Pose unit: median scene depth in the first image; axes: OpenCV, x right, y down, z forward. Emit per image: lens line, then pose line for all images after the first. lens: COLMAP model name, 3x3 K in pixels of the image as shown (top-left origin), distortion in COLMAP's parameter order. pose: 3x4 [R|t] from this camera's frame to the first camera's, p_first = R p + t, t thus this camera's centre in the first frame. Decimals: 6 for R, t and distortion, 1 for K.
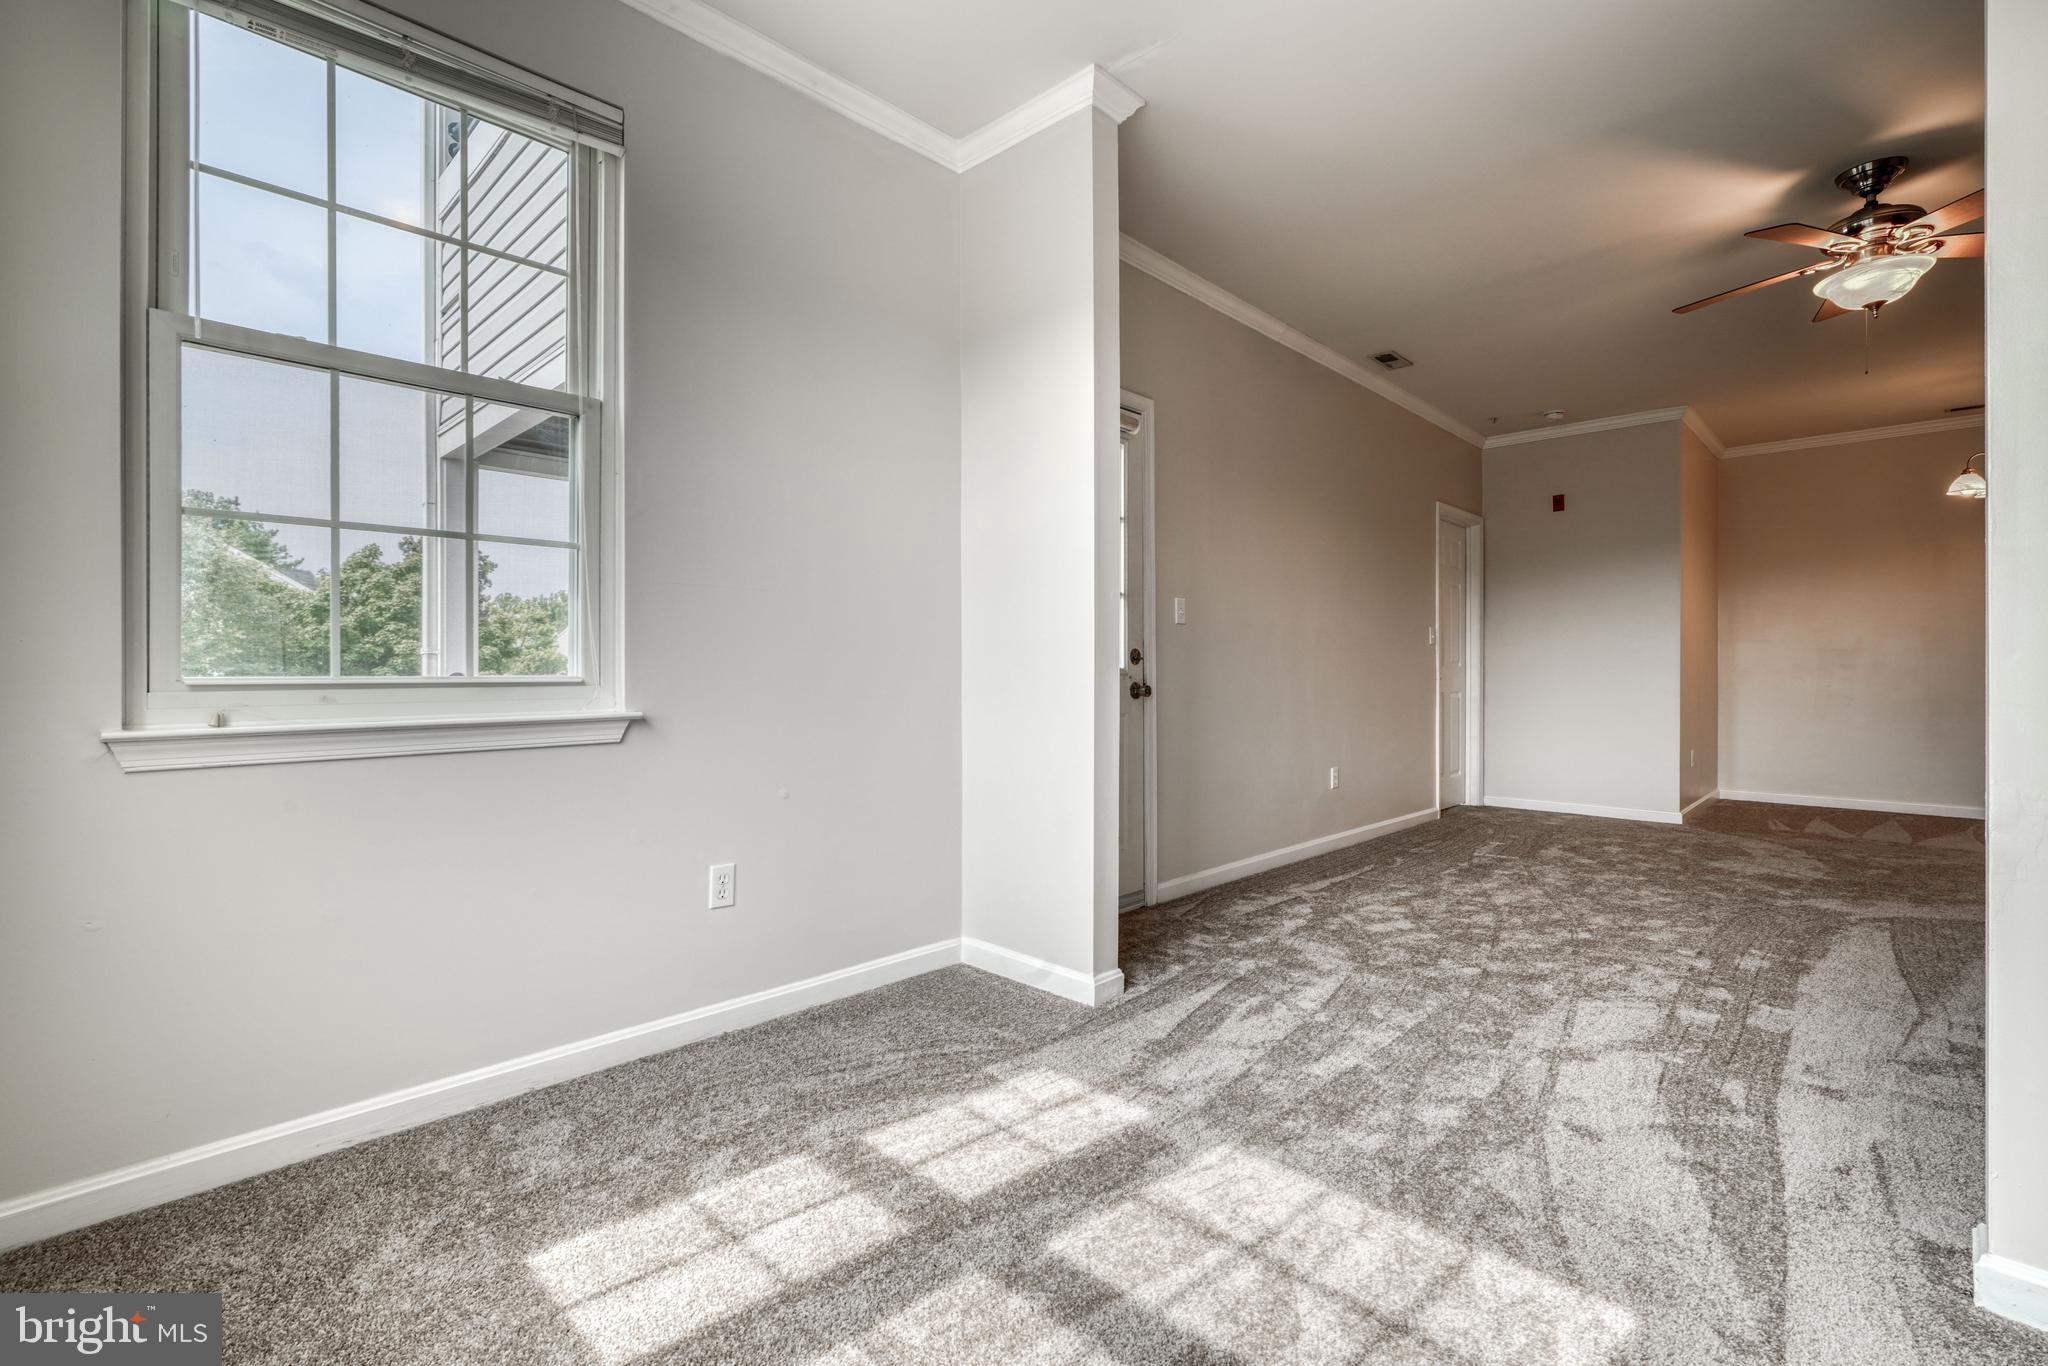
lens RADIAL K [[927.9, 0, 1030.6], [0, 927.9, 677.7], [0, 0, 1]] dist [-0.010711, 0.005337]
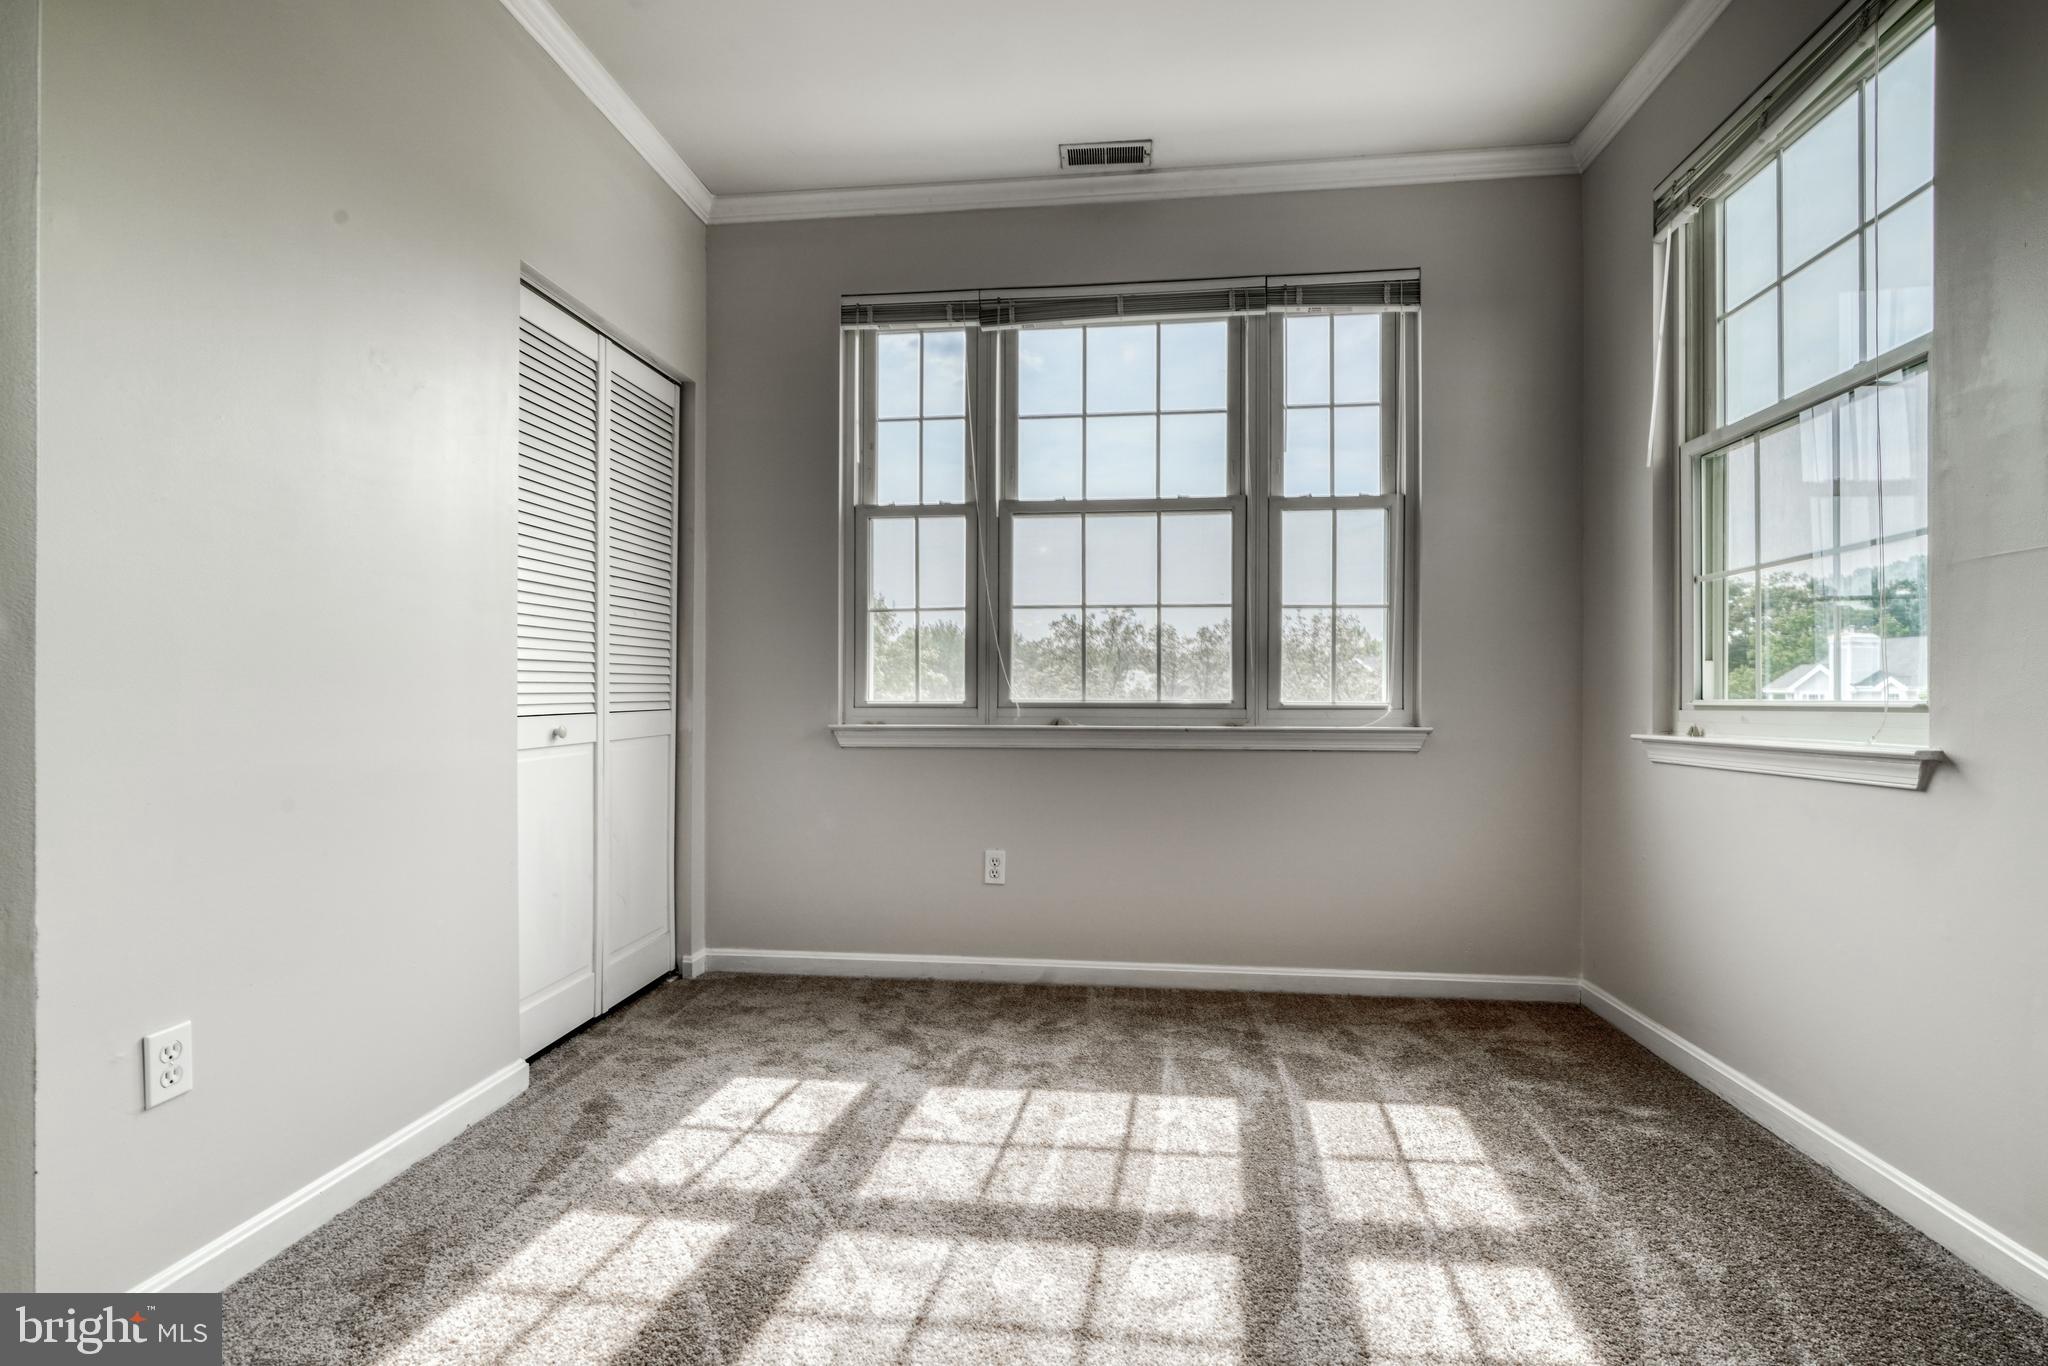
lens RADIAL K [[927.9, 0, 1029.8], [0, 927.9, 692.4], [0, 0, 1]] dist [-0.010711, 0.005337]
pose [[-0.796991, -0.003186, -0.603982, 0.507075], [-0.006149, 0.999977, 0.002838, -0.005377], [0.603960, 0.005975, -0.796993, 1.042391]]
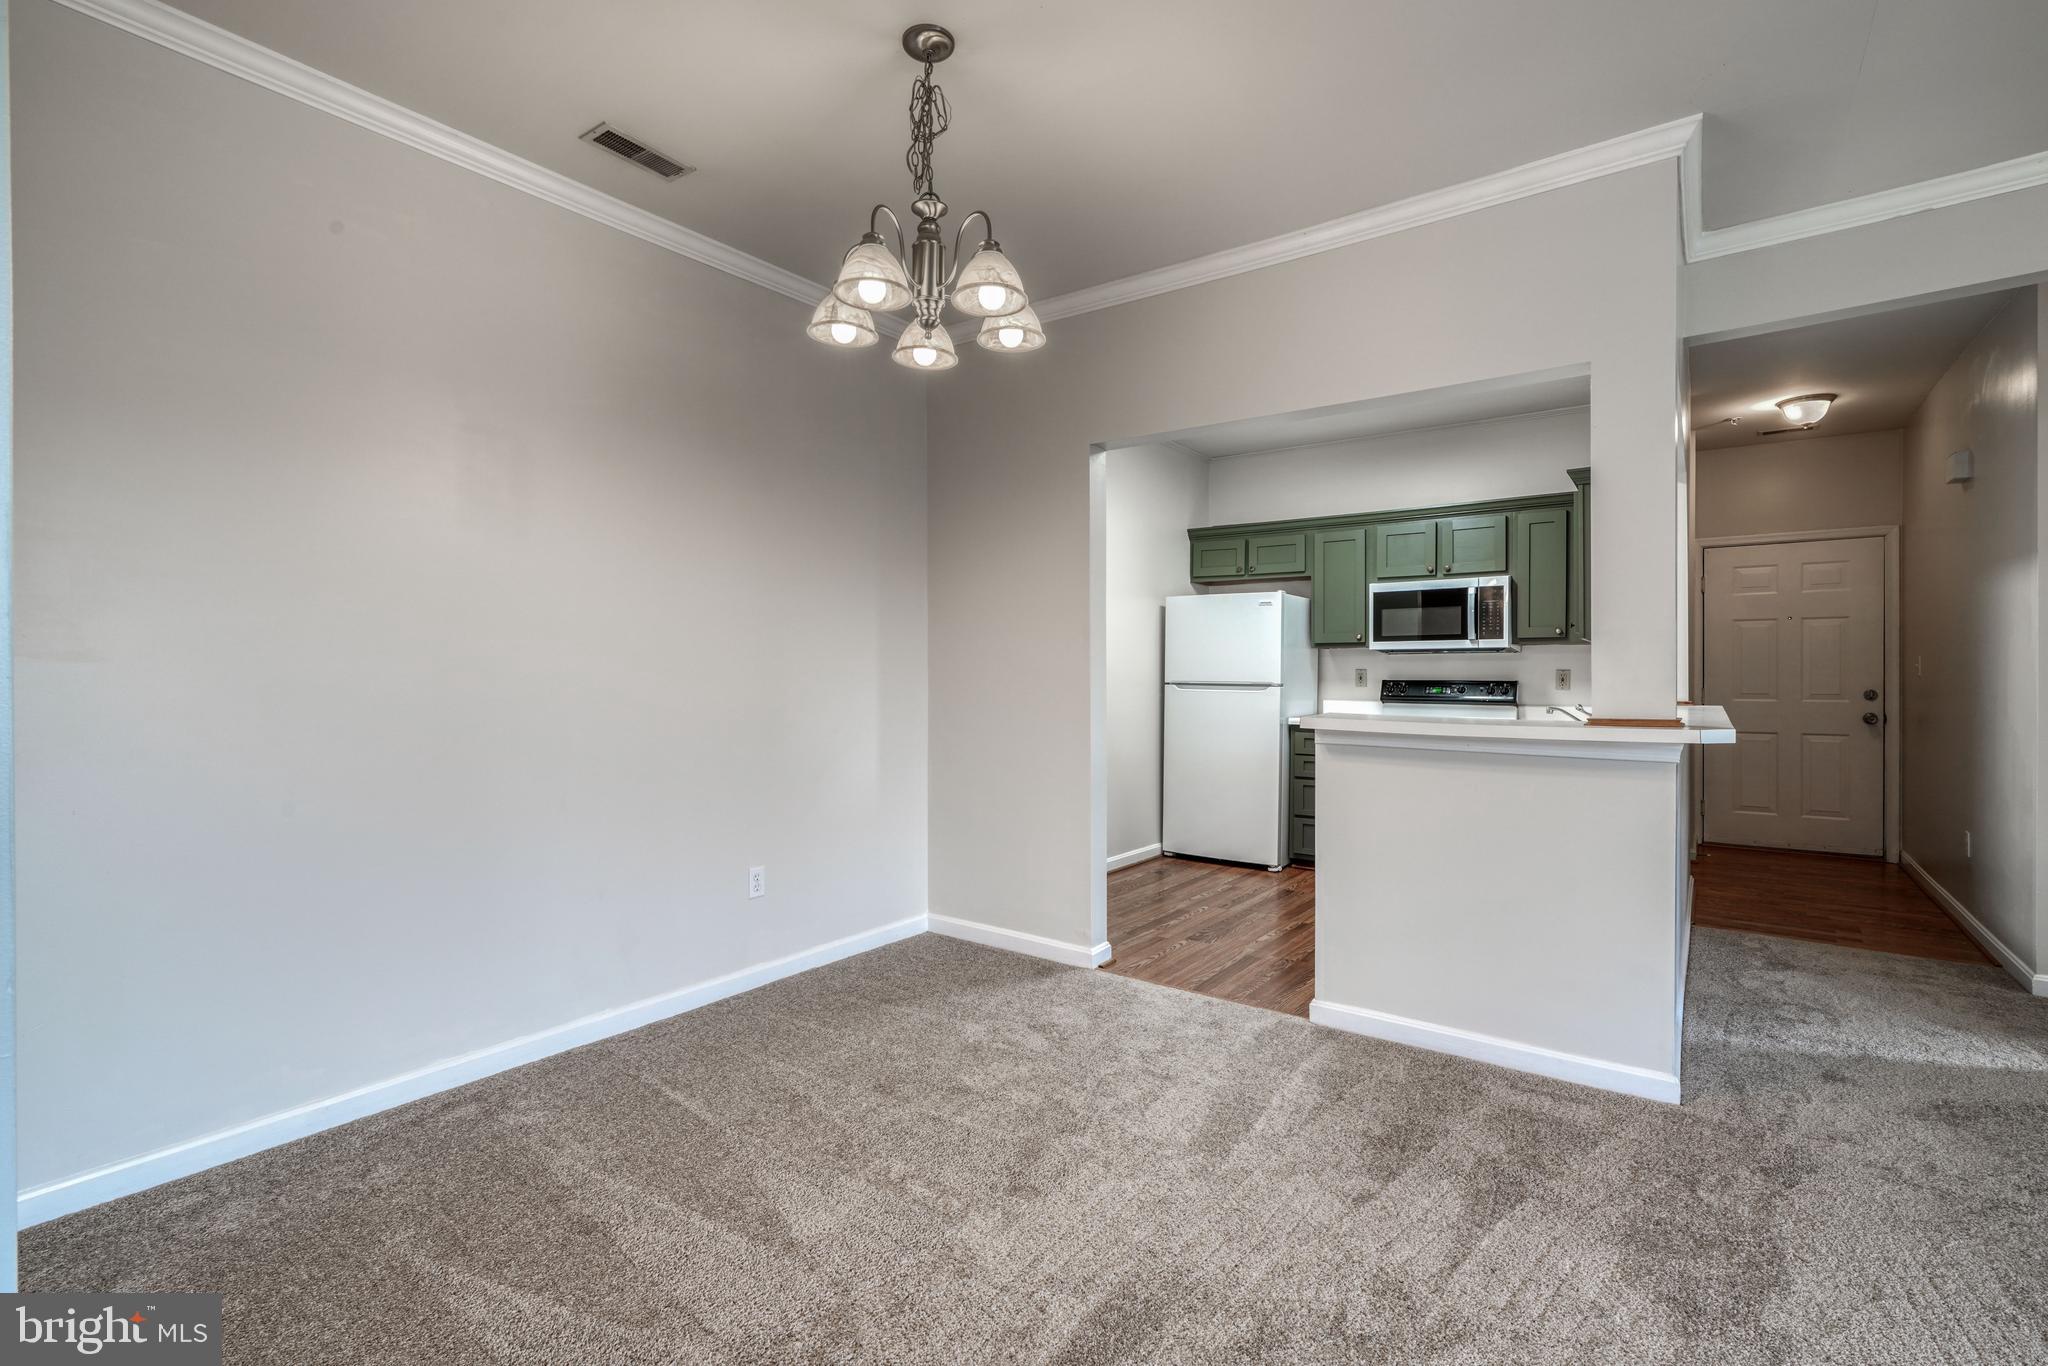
lens RADIAL K [[927.9, 0, 1009.9], [0, 927.9, 678.2], [0, 0, 1]] dist [-0.010711, 0.005337]
pose [[-0.120582, -0.005999, 0.992685, 1.284543], [0.006135, 0.999958, 0.006788, -0.090909], [-0.992684, 0.006908, -0.120541, 2.038903]]
